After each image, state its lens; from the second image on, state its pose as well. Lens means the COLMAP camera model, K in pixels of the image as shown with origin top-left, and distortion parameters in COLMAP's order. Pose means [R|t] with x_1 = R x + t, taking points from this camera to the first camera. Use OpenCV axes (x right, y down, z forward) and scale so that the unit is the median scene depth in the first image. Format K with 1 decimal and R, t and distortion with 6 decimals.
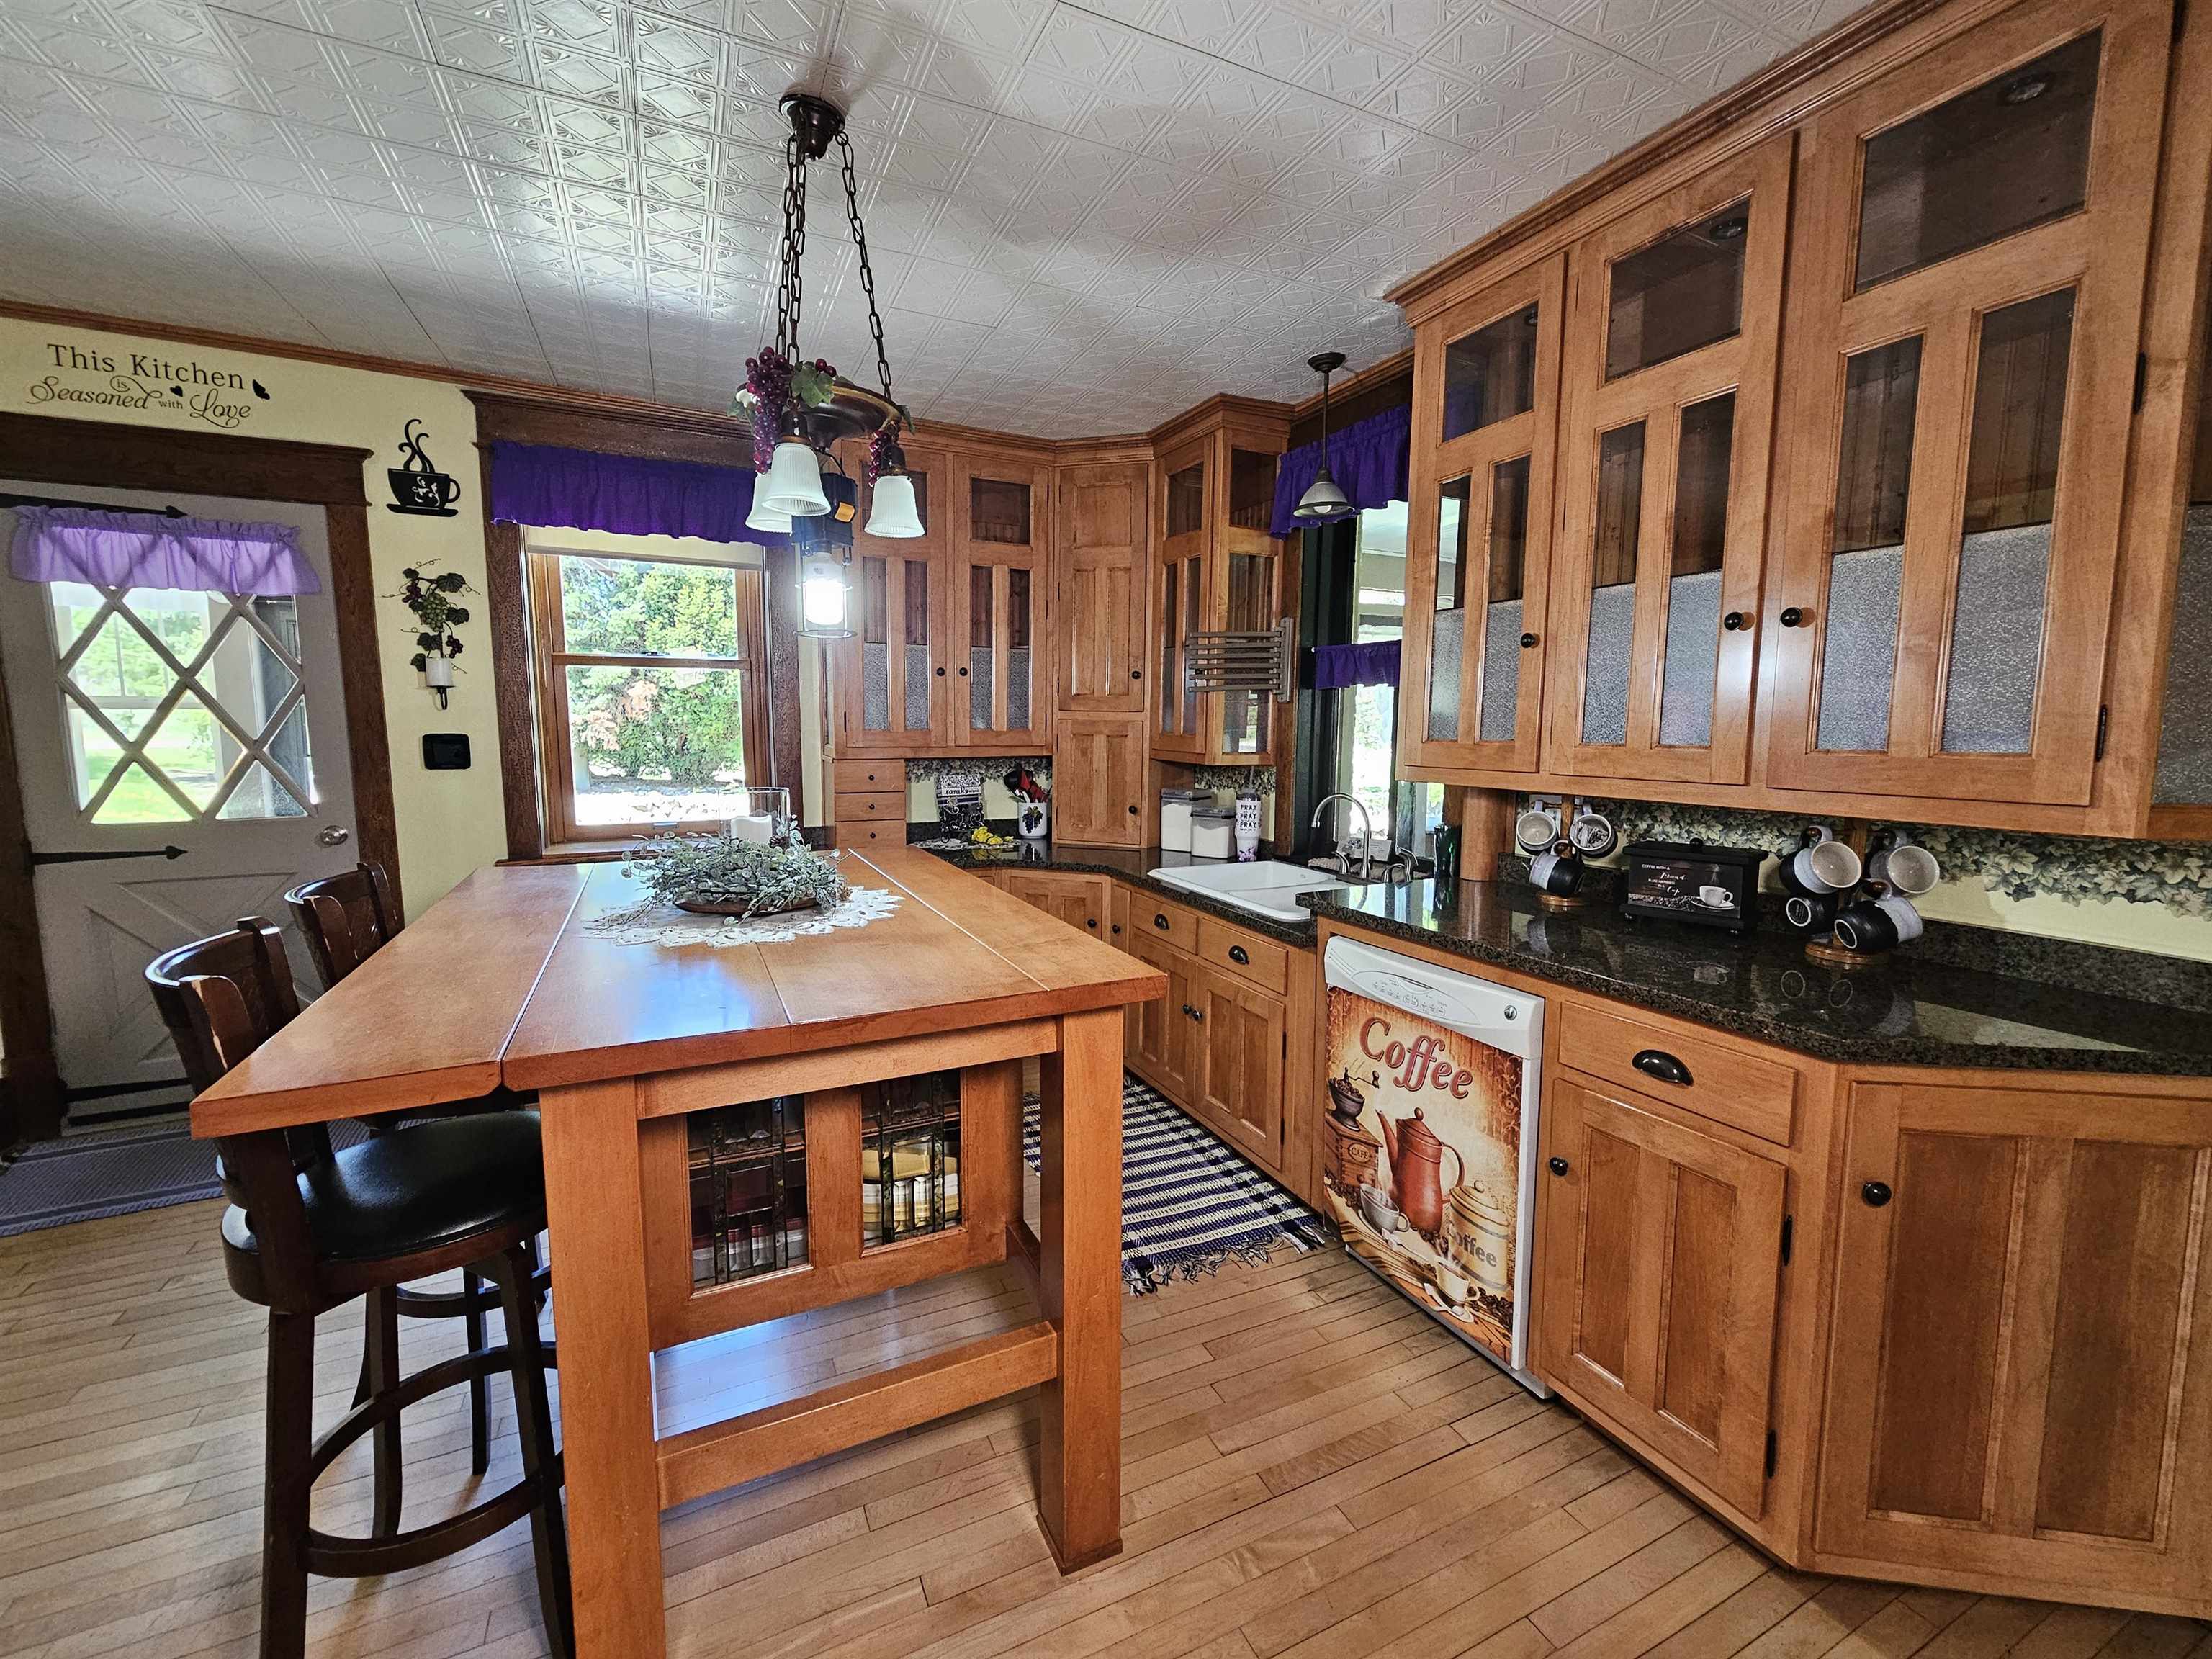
lens RADIAL K [[911.8, 0, 1110.4], [0, 911.8, 820.5], [0, 0, 1]] dist [0.002164, -0.000503]
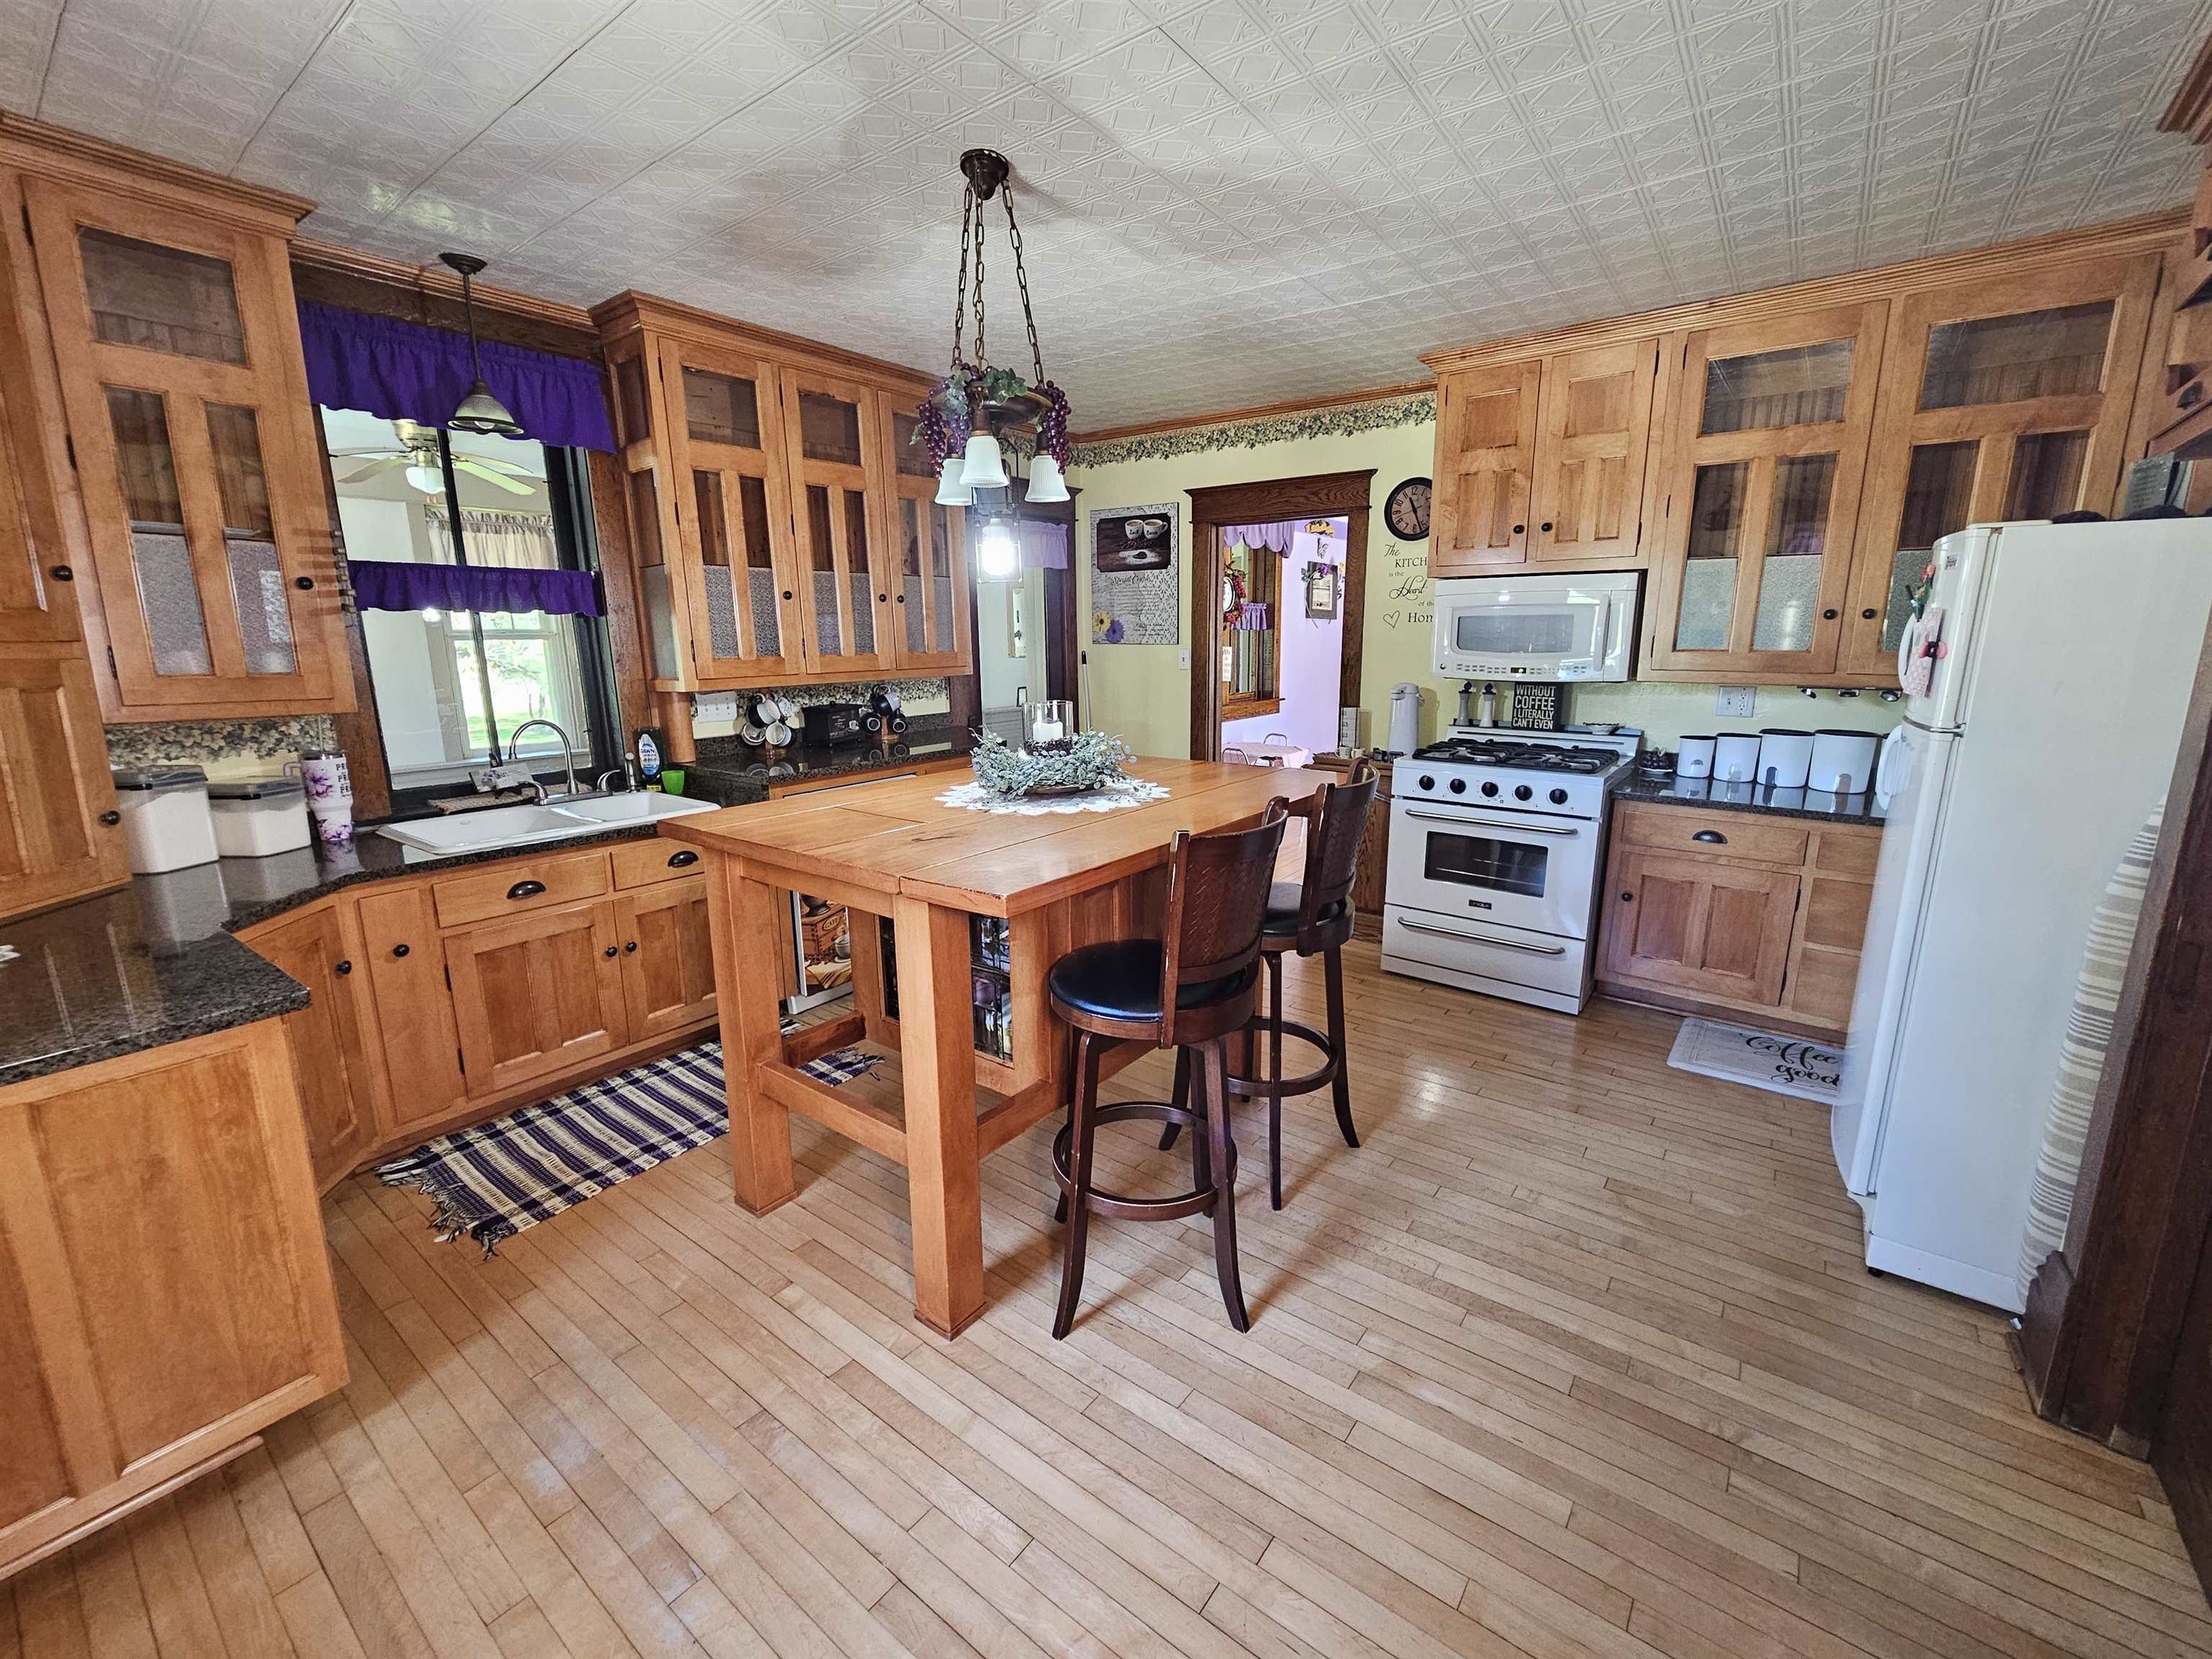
lens RADIAL K [[911.8, 0, 1110.4], [0, 911.8, 820.5], [0, 0, 1]] dist [0.002164, -0.000503]
pose [[-0.456376, -0.180857, 0.871212, -1.222368], [0.103819, 0.961614, 0.254009, -0.146857], [-0.883709, 0.206372, -0.420081, 1.142238]]
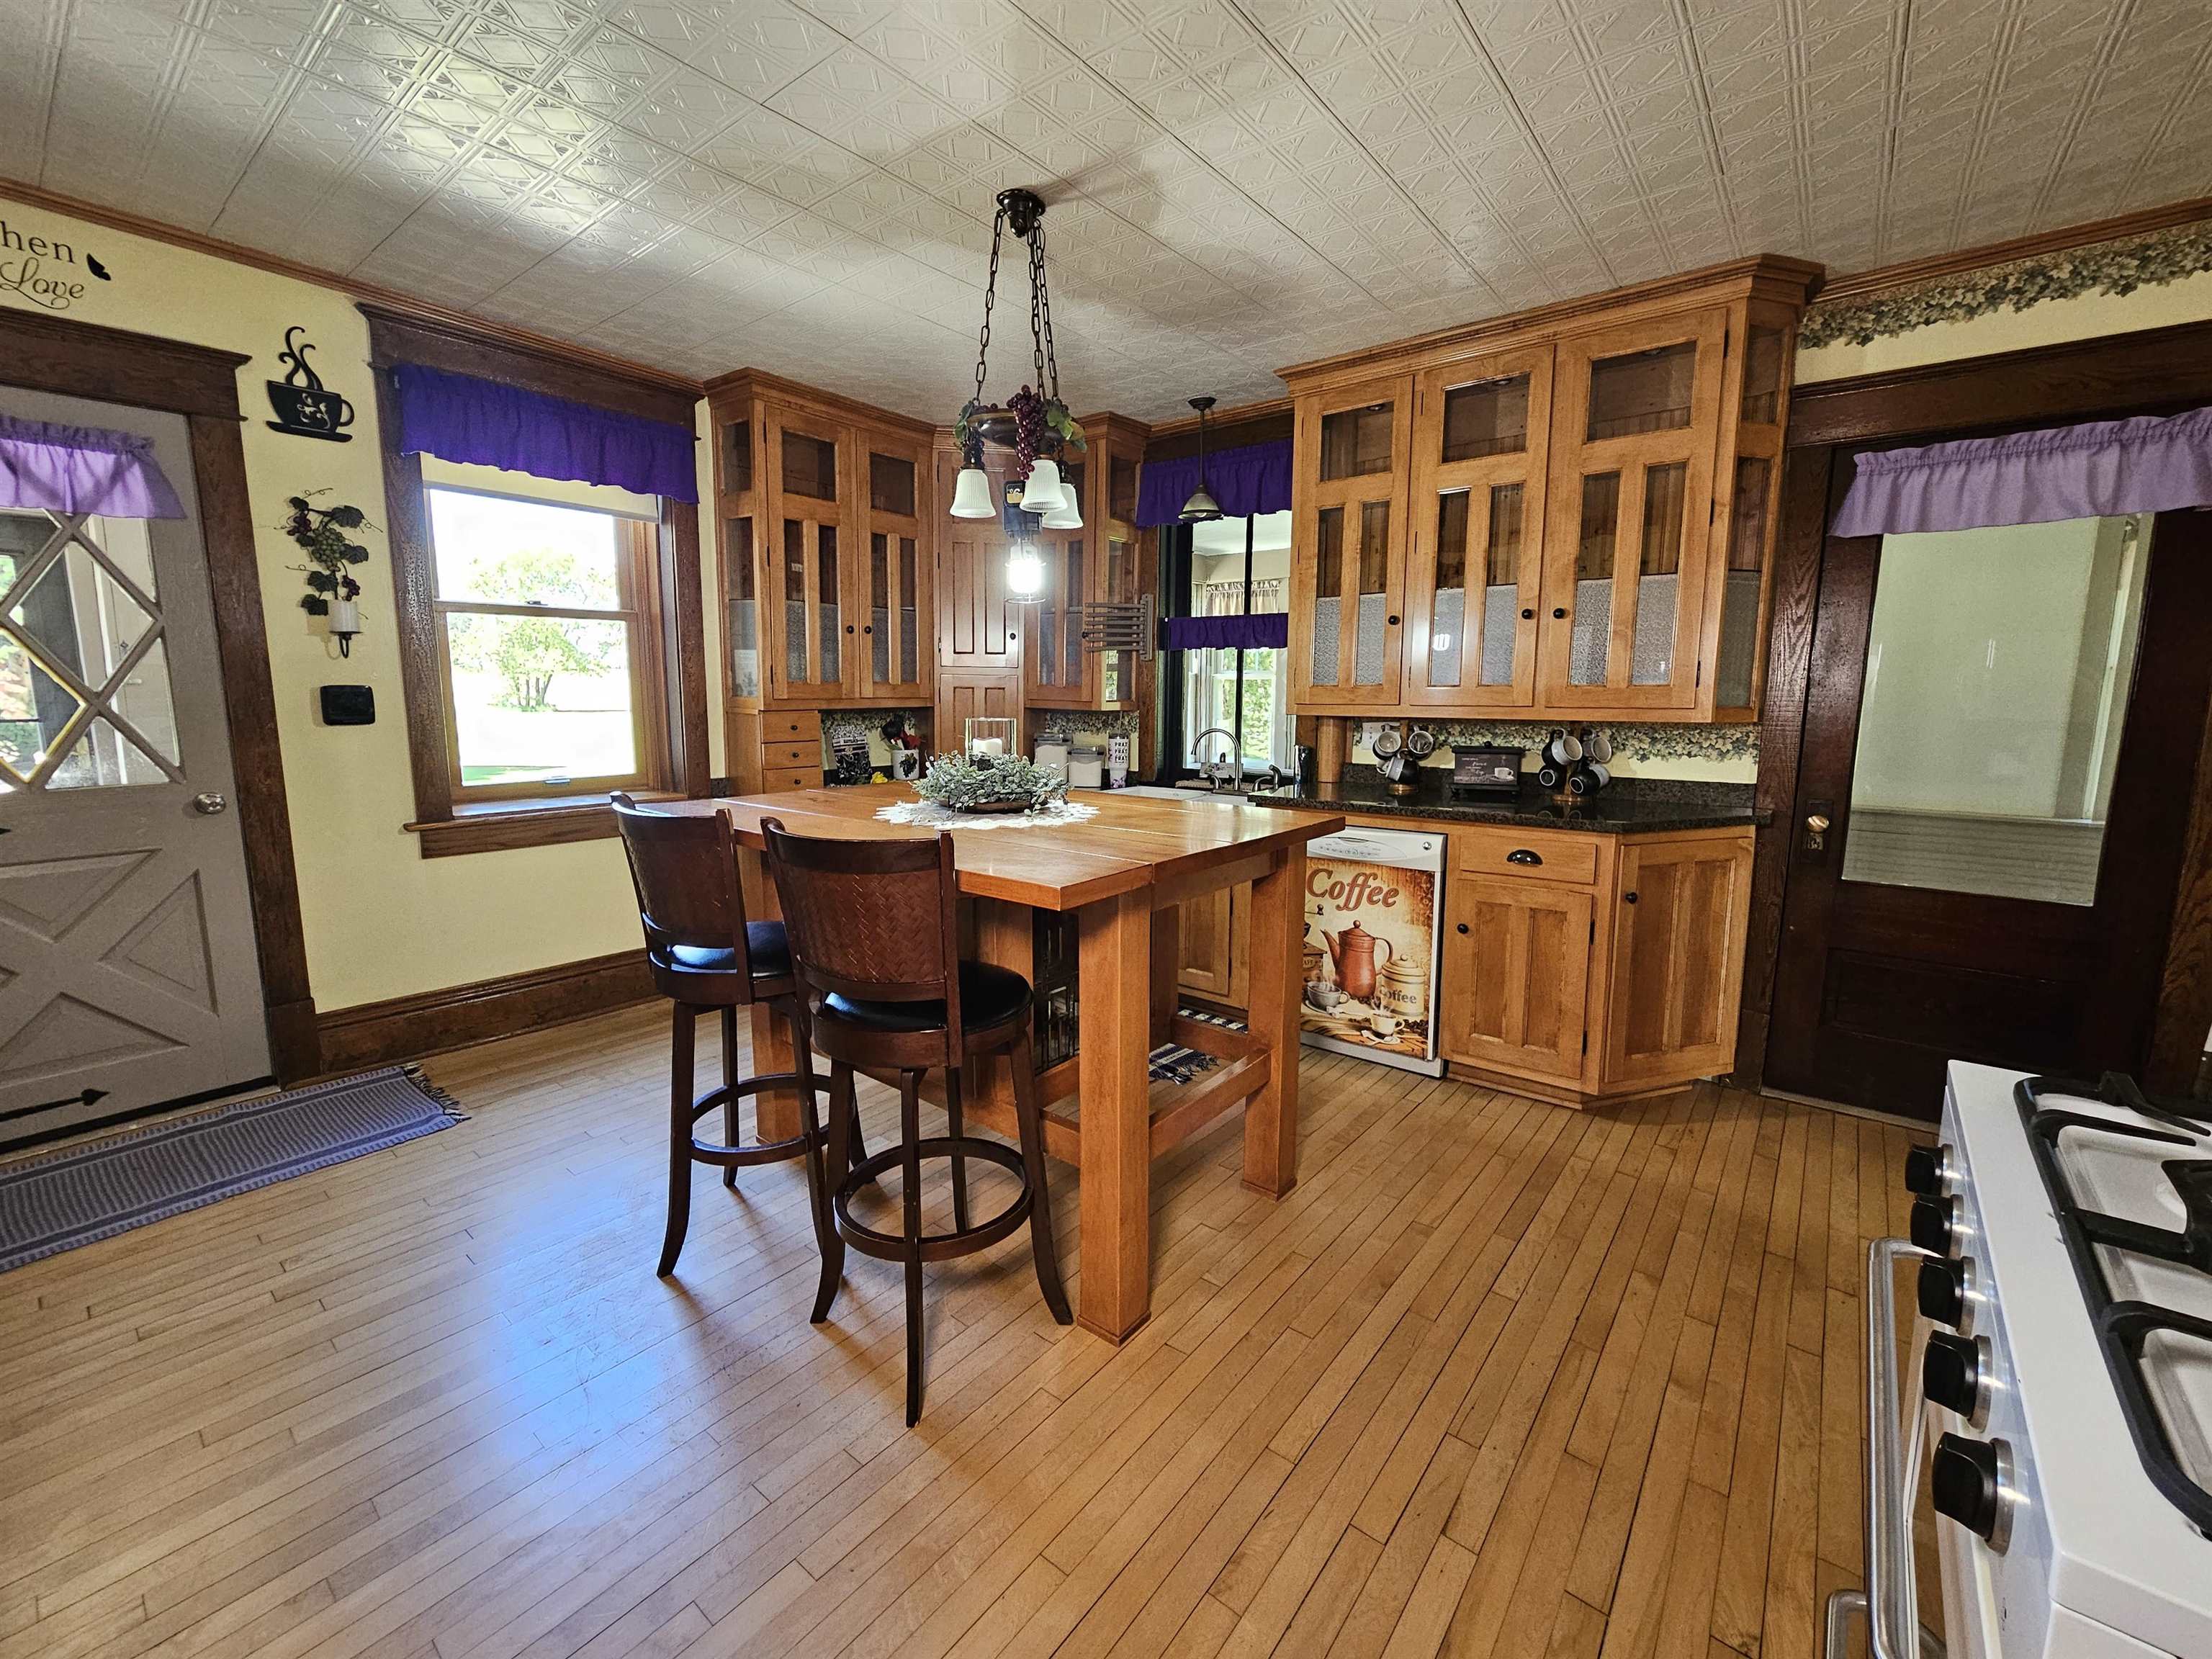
lens RADIAL K [[911.8, 0, 1110.4], [0, 911.8, 820.5], [0, 0, 1]] dist [0.002164, -0.000503]
pose [[0.901740, -0.064643, 0.427417, -0.608135], [0.048317, 0.997632, 0.048948, 0.041950], [-0.429569, -0.023487, 0.902728, -0.194917]]
